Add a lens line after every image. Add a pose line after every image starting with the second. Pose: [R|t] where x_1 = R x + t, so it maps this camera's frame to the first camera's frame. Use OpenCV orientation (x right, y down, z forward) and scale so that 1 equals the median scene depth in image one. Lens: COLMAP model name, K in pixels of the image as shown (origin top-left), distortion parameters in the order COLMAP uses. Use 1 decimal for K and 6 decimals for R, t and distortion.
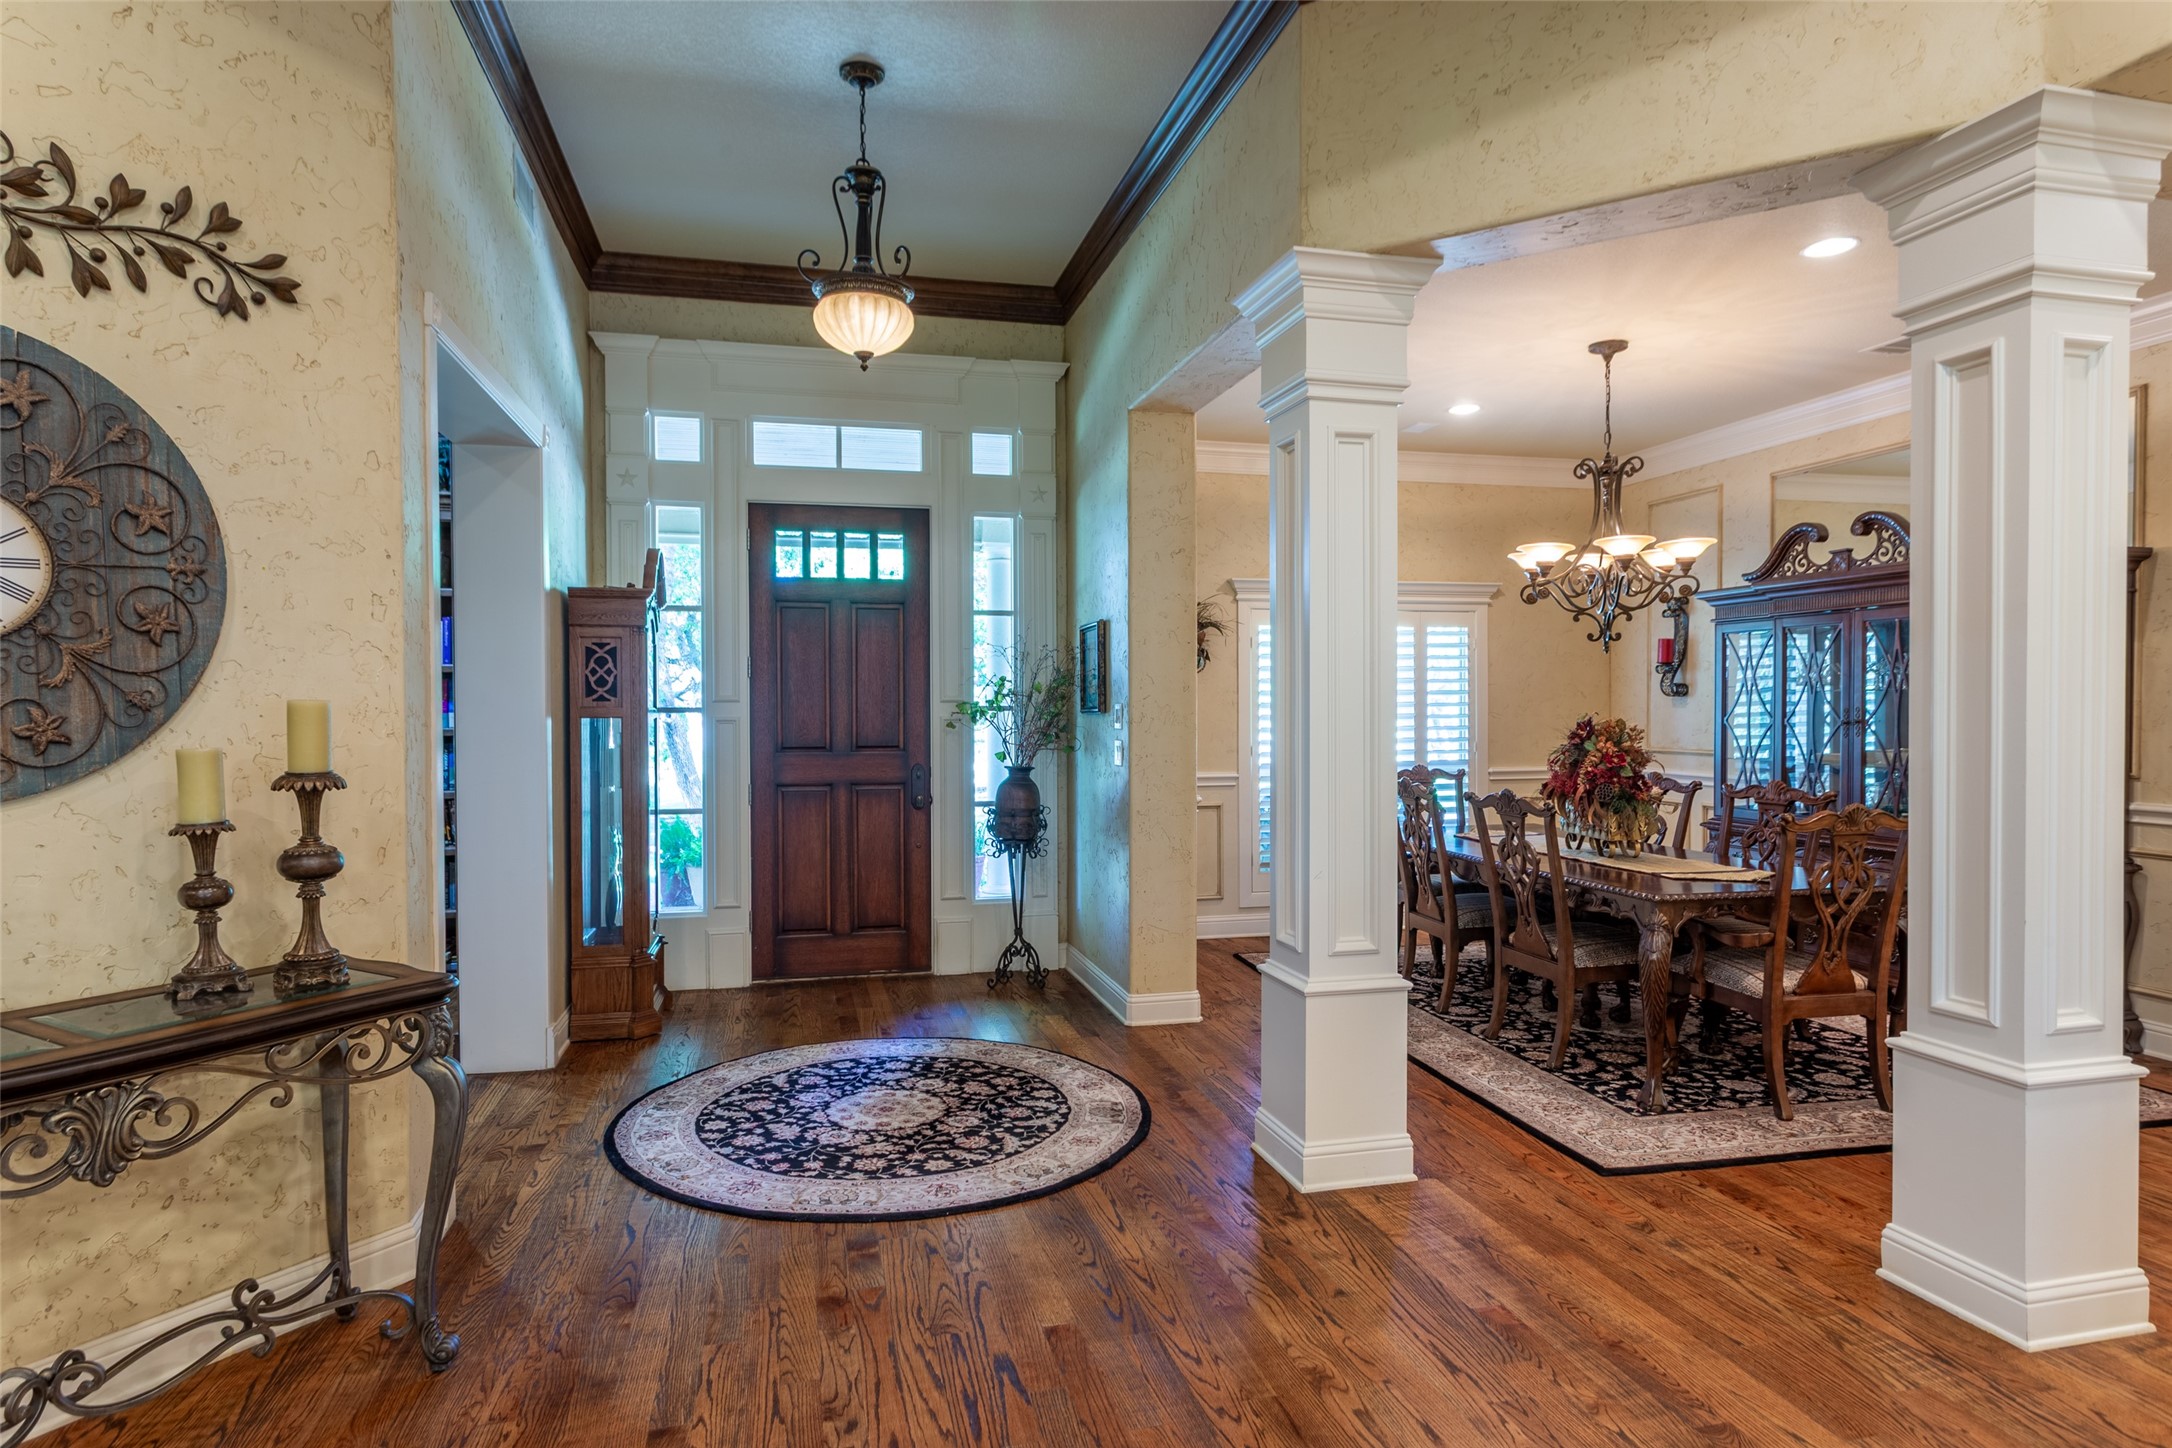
lens RADIAL K [[1200.0, 0, 1077.2], [0, 1200.0, 726.9], [0, 0, 1]] dist [0.000872, 0.002349]
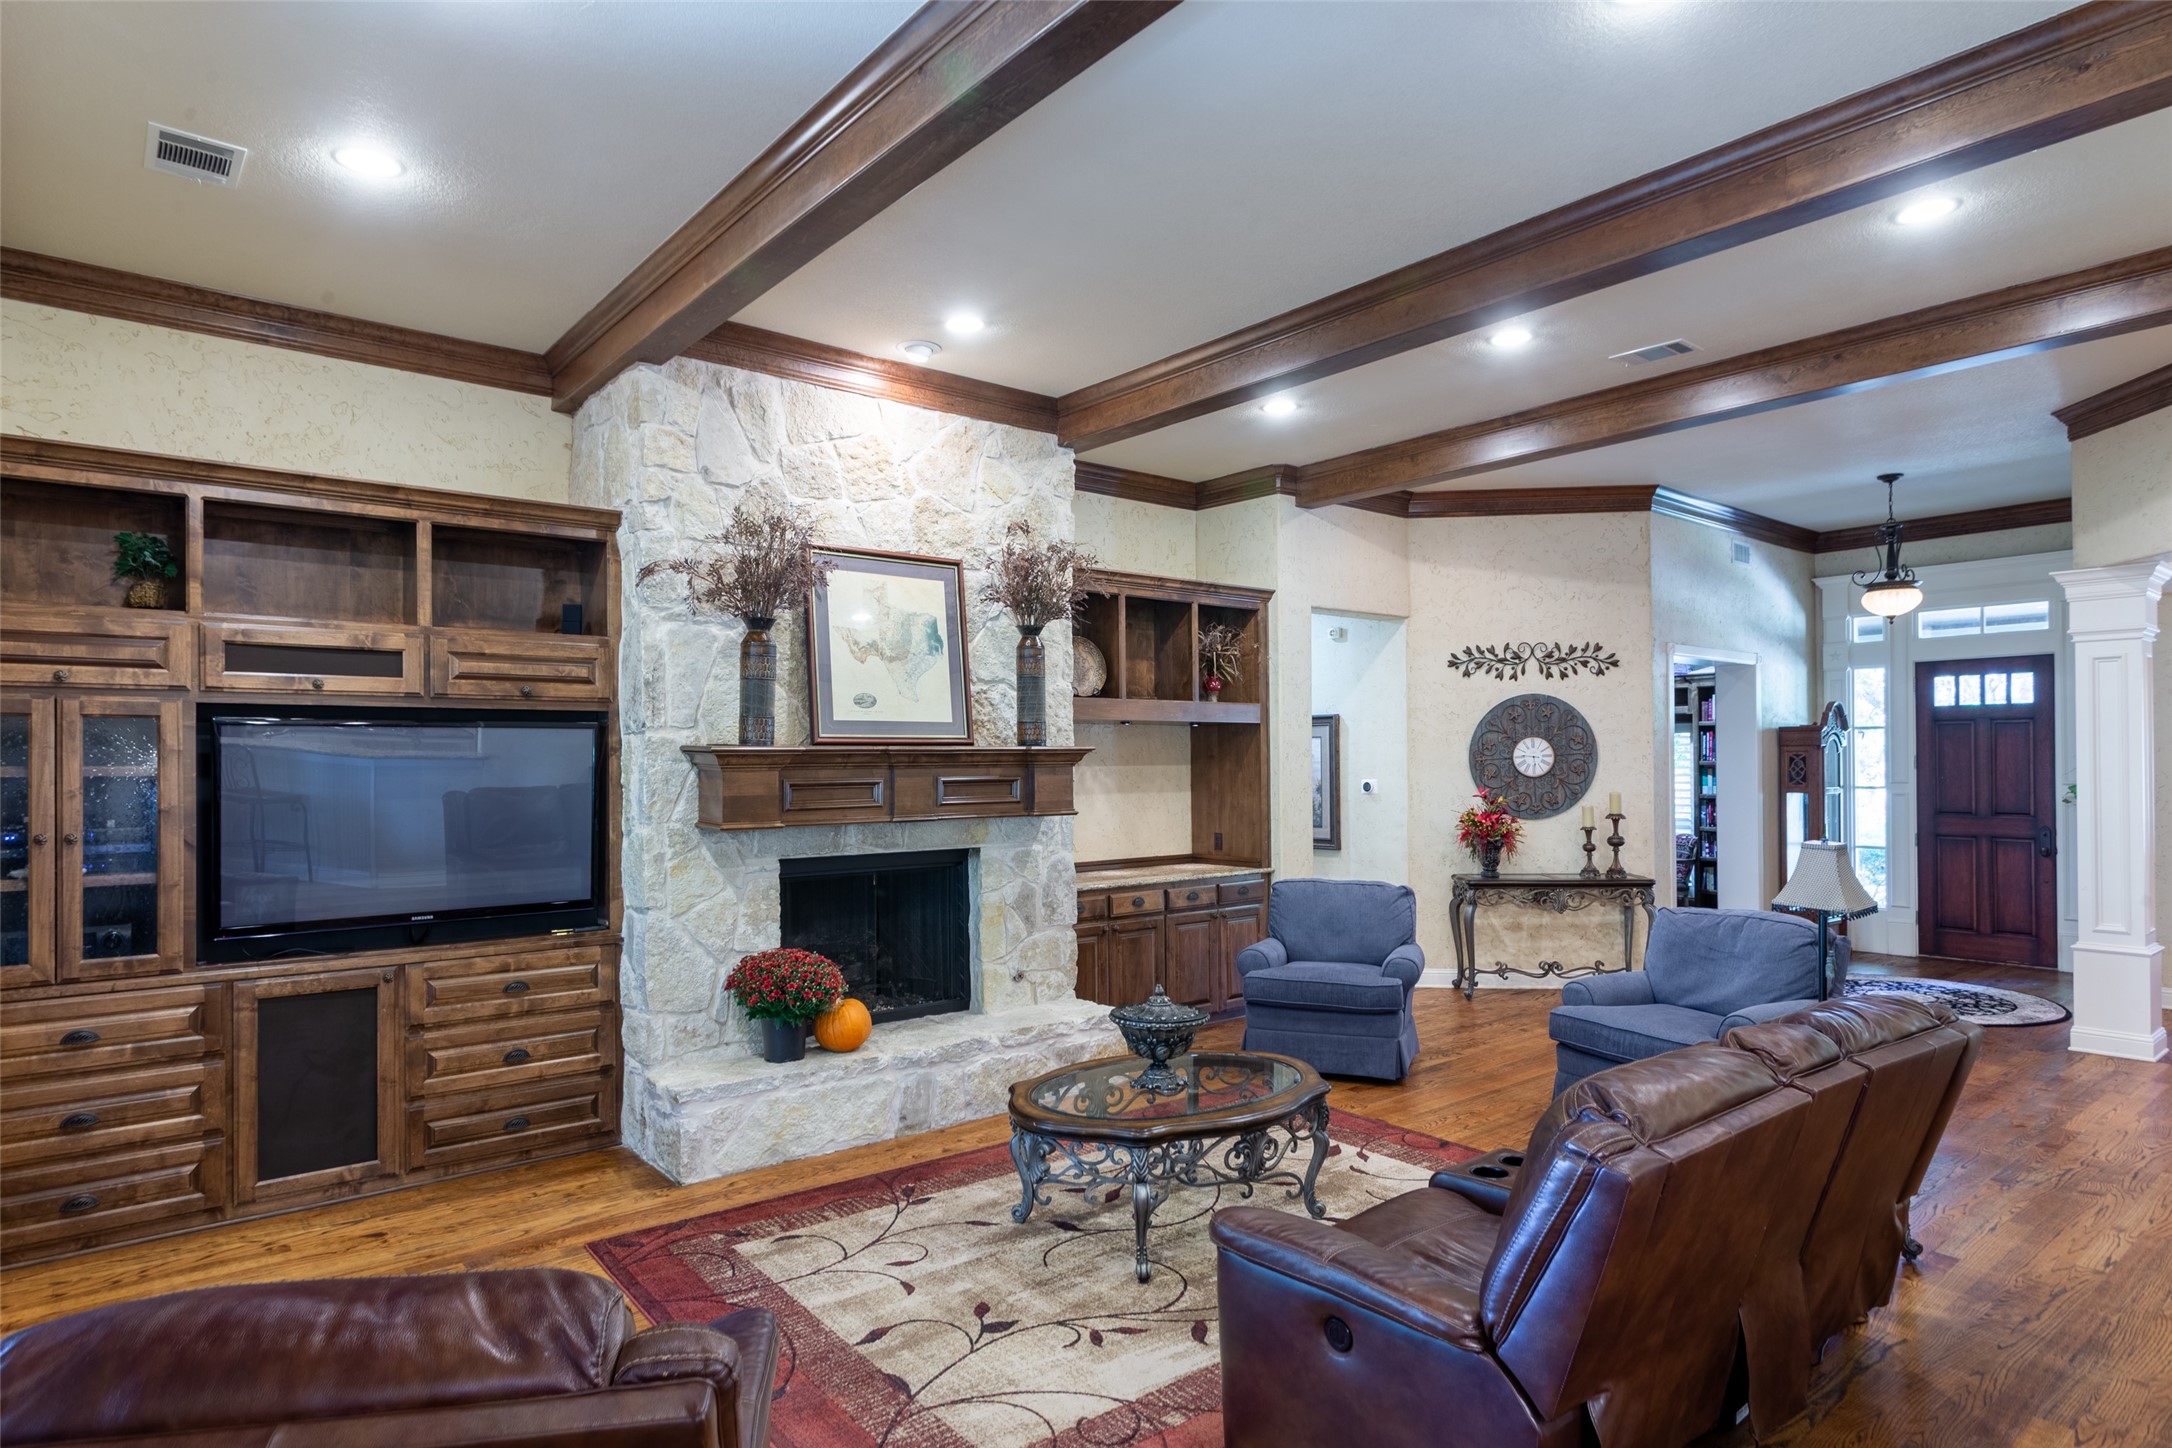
lens RADIAL K [[1212.5, 0, 1080.7], [0, 1212.5, 756.8], [0, 0, 1]] dist [0.000420, 0.000360]
pose [[0.435452, -0.004205, -0.900202, 0.746730], [-0.008250, 0.999928, -0.008662, -0.033966], [0.900174, 0.011199, 0.435386, -0.773508]]
